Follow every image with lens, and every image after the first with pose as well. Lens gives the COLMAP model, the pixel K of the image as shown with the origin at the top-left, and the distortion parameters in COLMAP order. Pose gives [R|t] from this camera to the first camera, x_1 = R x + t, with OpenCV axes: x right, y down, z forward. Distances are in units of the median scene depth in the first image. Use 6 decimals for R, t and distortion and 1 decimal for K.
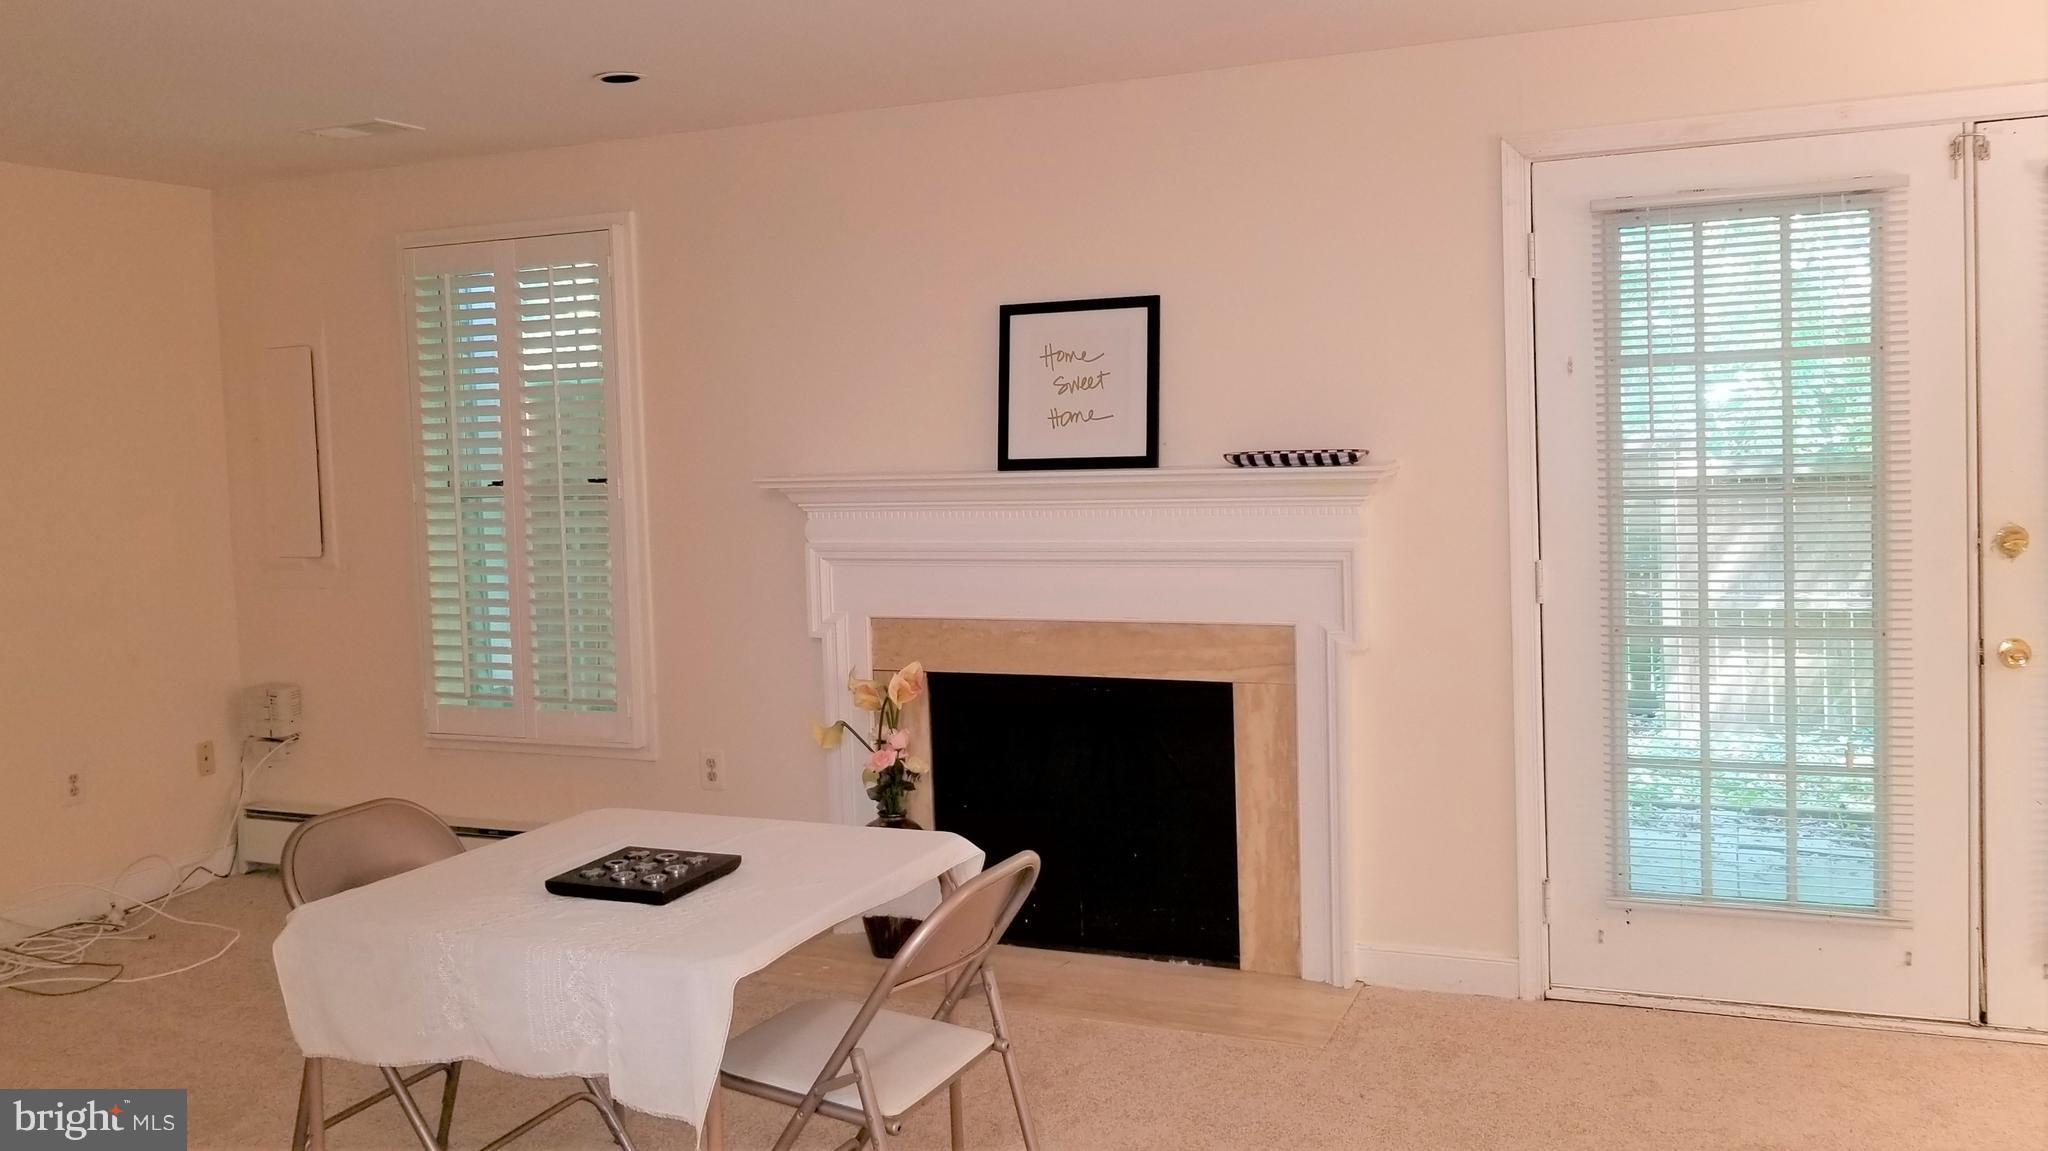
lens RADIAL K [[1599.6, 0, 1018.9], [0, 1599.6, 514.5], [0, 0, 1]] dist [0.003864, -0.033667]
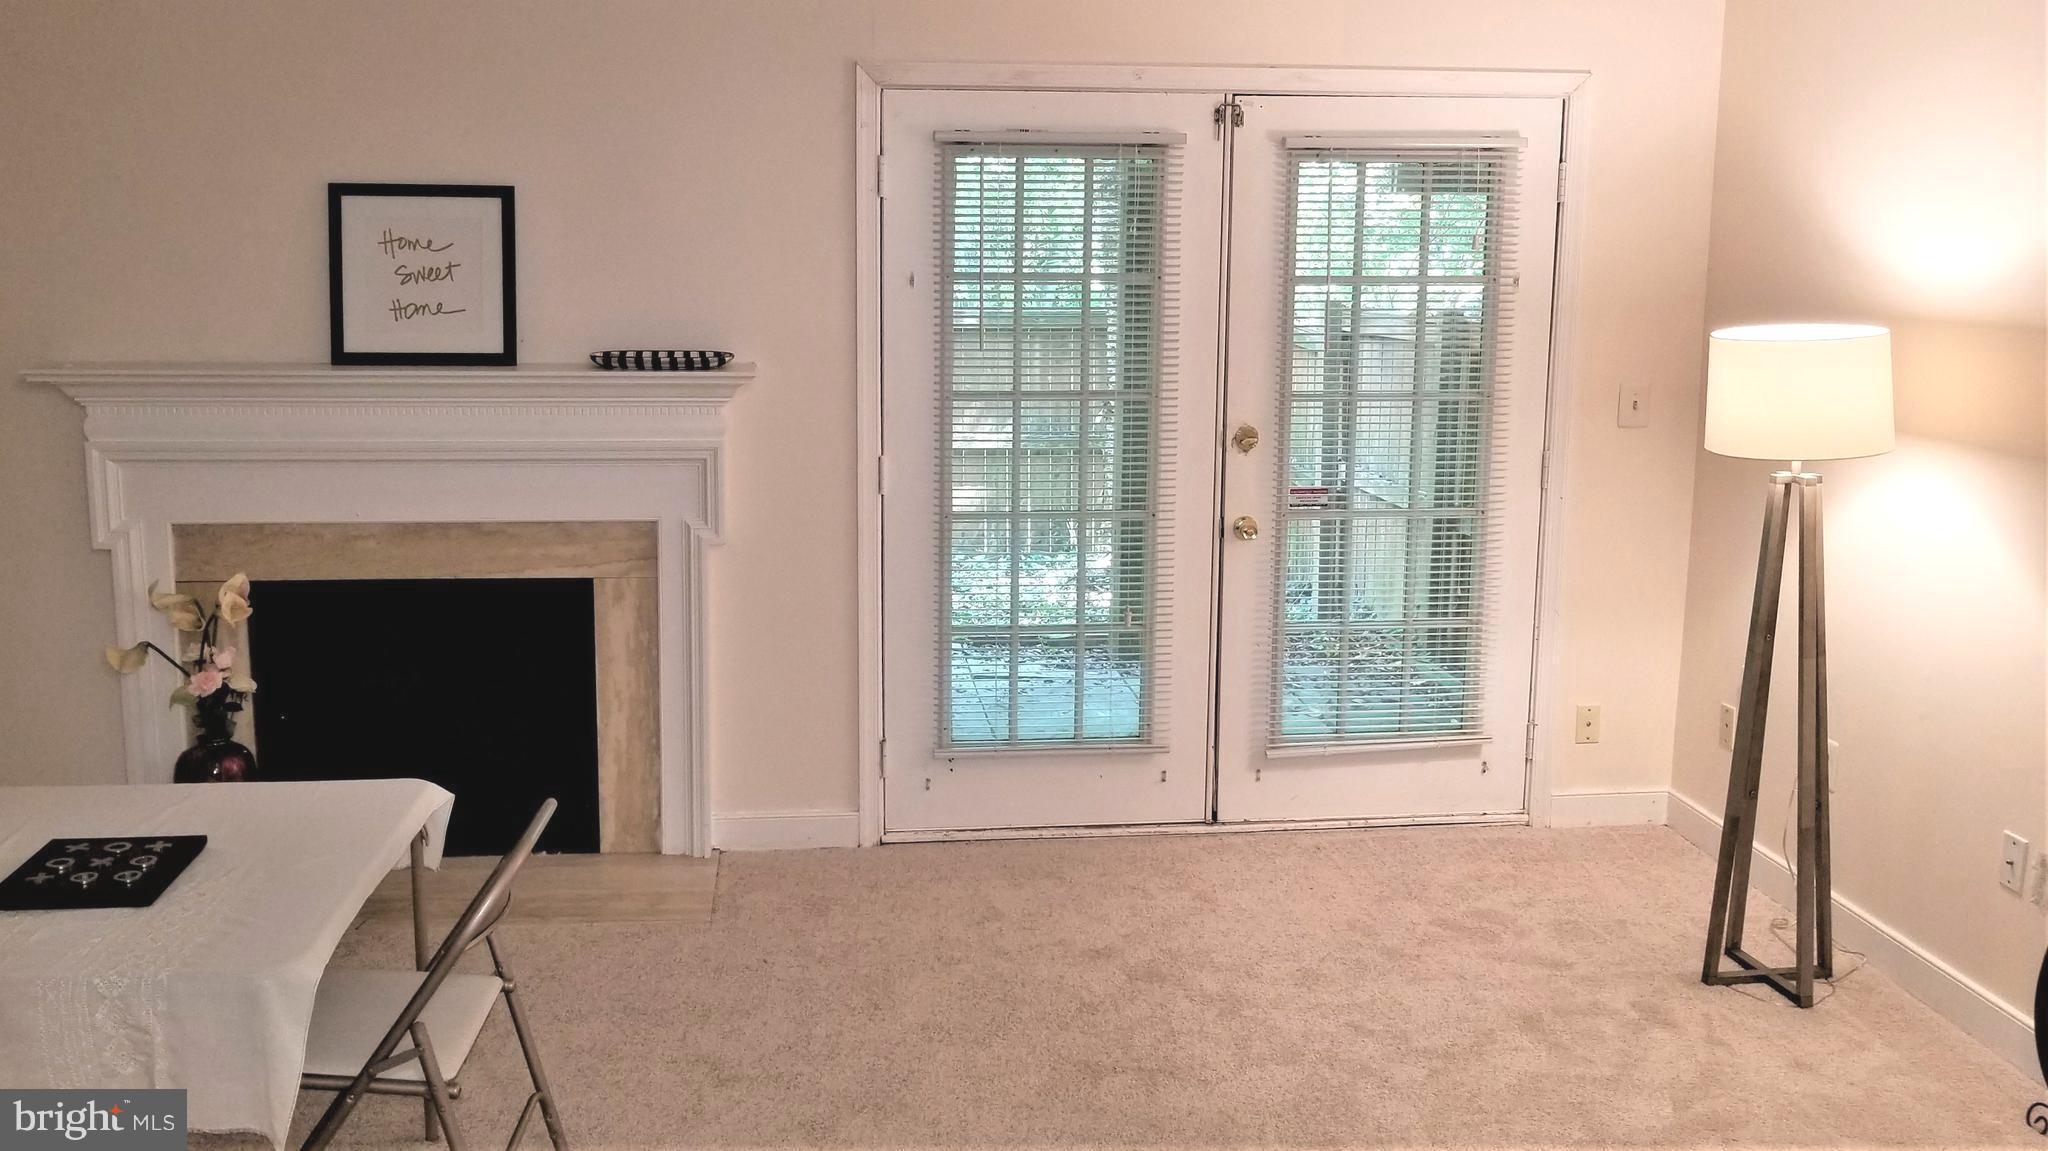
lens RADIAL K [[1586.0, 0, 1031.0], [0, 1586.0, 507.4], [0, 0, 1]] dist [0.003188, 0.007708]
pose [[0.880800, -0.030617, 0.472497, -0.098850], [-0.013863, 0.995812, 0.090368, -0.035384], [-0.473285, -0.086147, 0.876687, -0.008547]]
